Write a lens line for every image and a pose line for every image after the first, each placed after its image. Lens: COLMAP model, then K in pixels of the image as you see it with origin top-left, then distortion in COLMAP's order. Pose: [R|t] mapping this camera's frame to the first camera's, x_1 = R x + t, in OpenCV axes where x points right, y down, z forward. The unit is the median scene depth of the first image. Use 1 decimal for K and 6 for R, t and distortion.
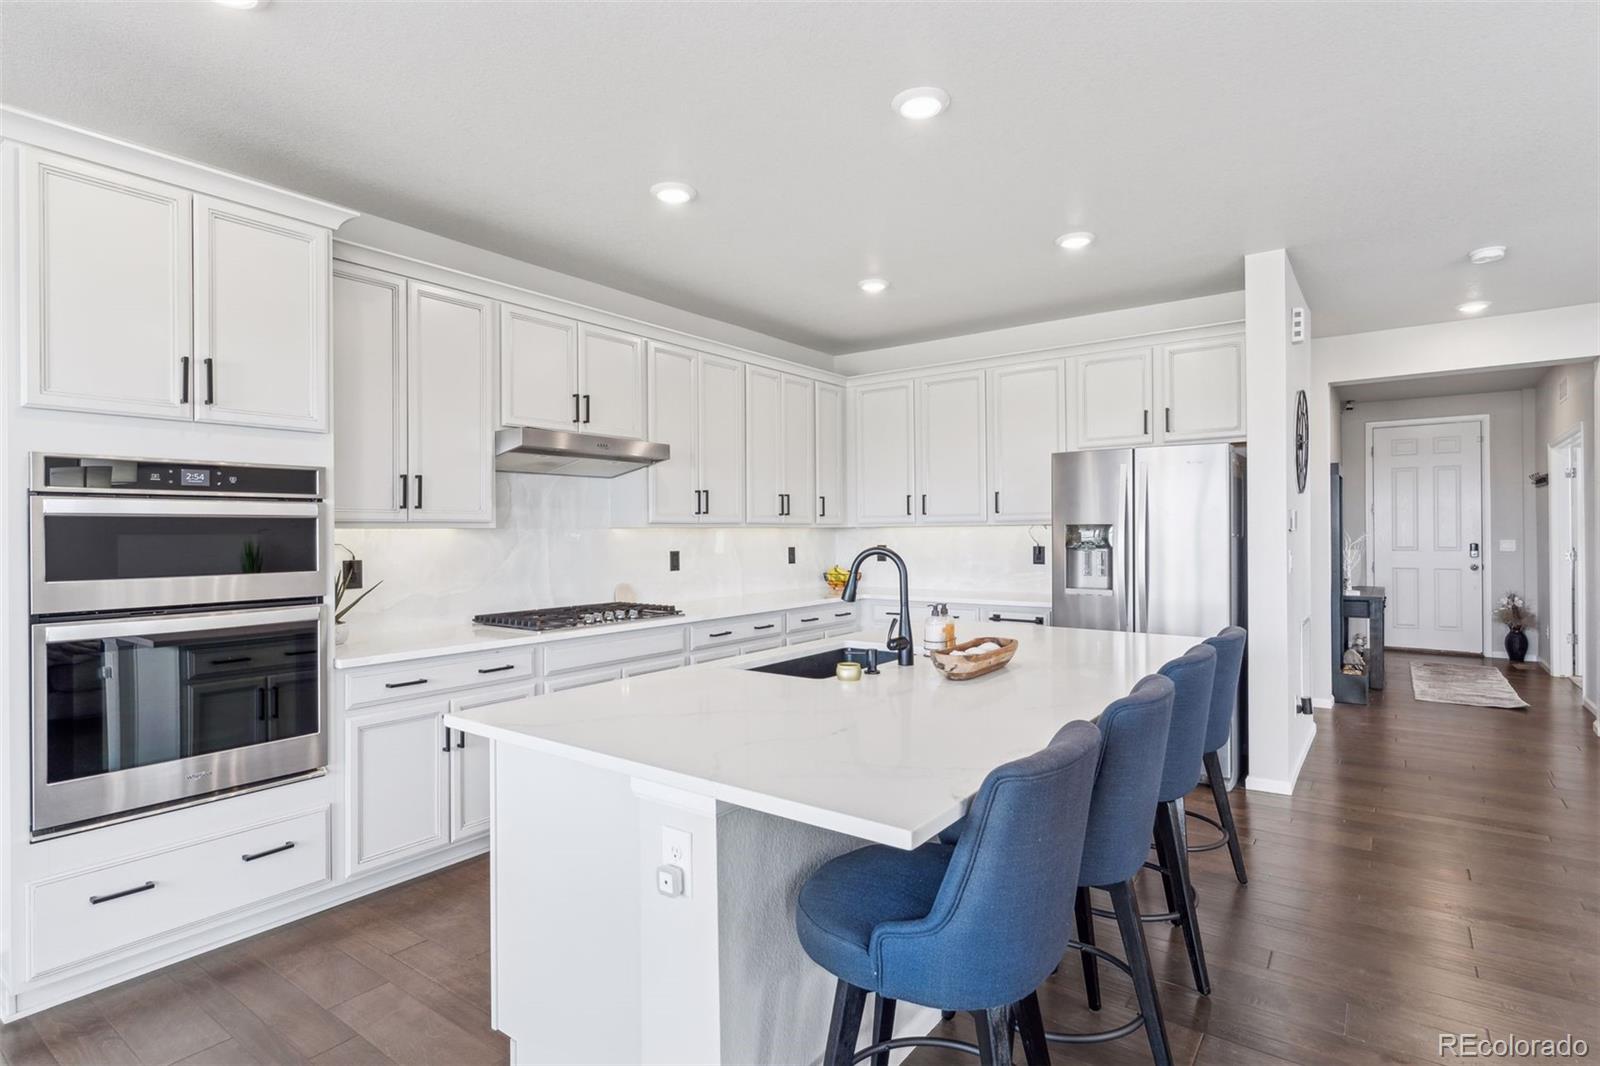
lens RADIAL K [[806.2, 0, 799.1], [0, 806.2, 531.6], [0, 0, 1]] dist [0.002182, 0.000466]
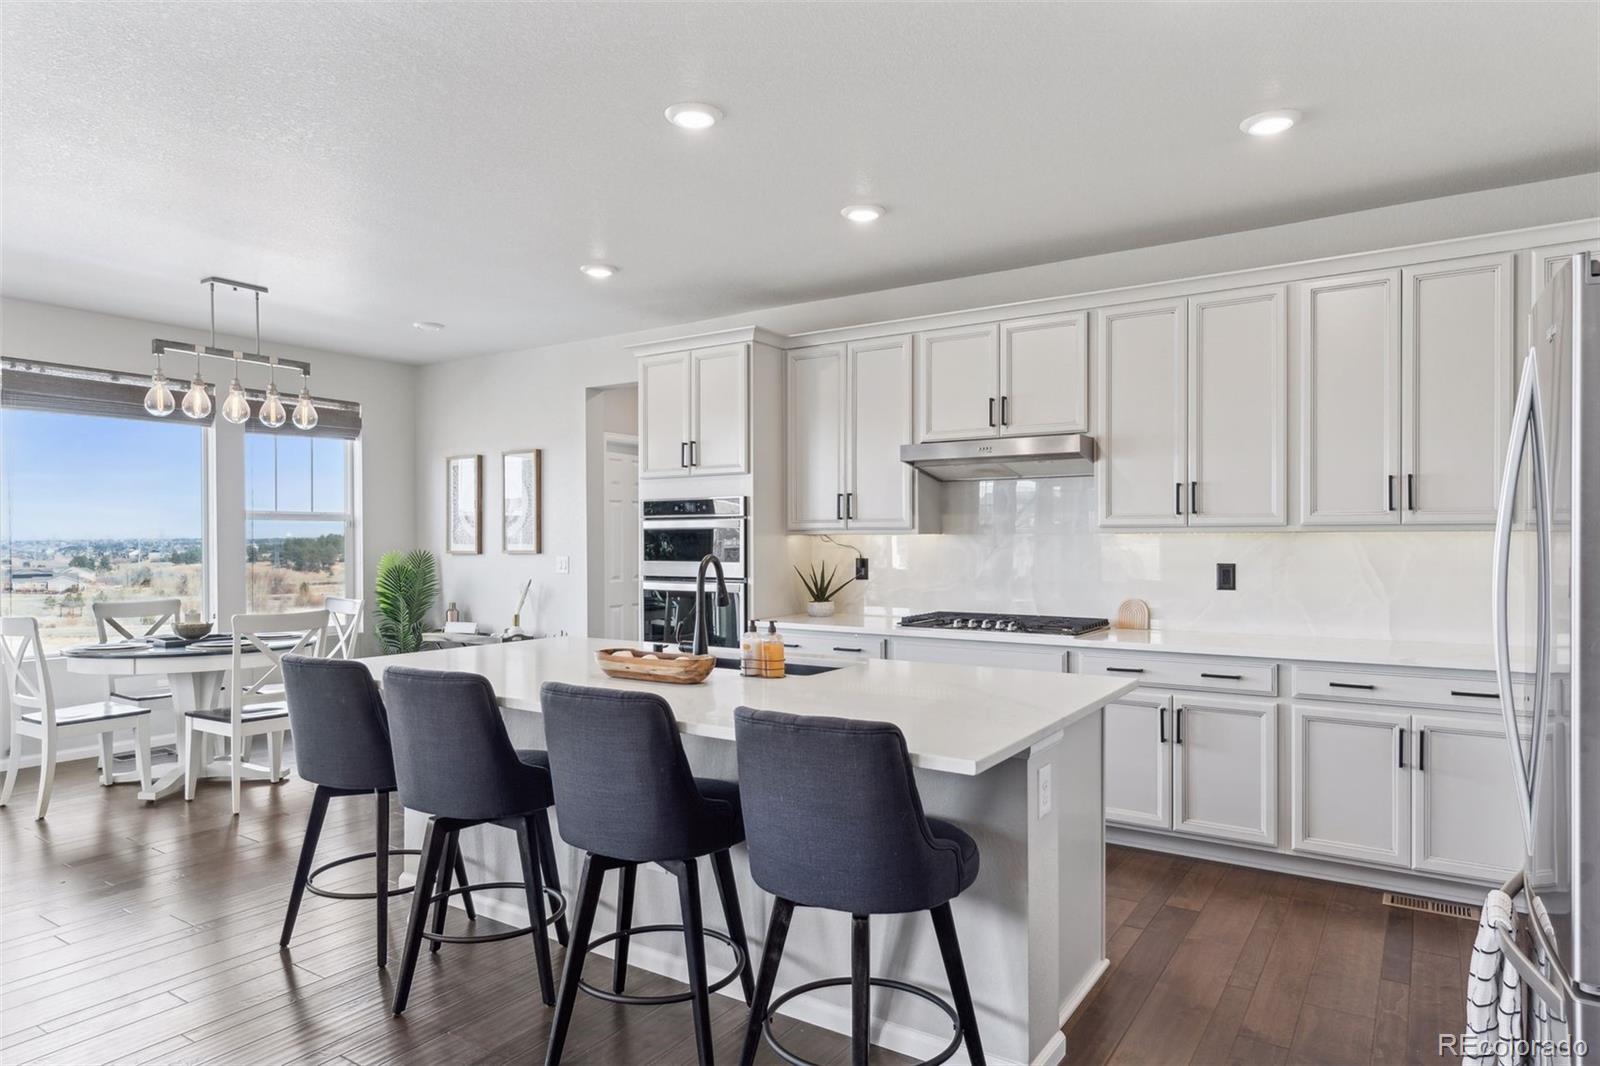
lens RADIAL K [[989.7, 0, 800.6], [0, 989.7, 537.4], [0, 0, 1]] dist [-0.000954, -0.000175]
pose [[0.046473, 0.005824, -0.998903, 1.454301], [0.001765, 0.999981, 0.005912, -0.012043], [0.998918, -0.002038, 0.046462, 1.120647]]
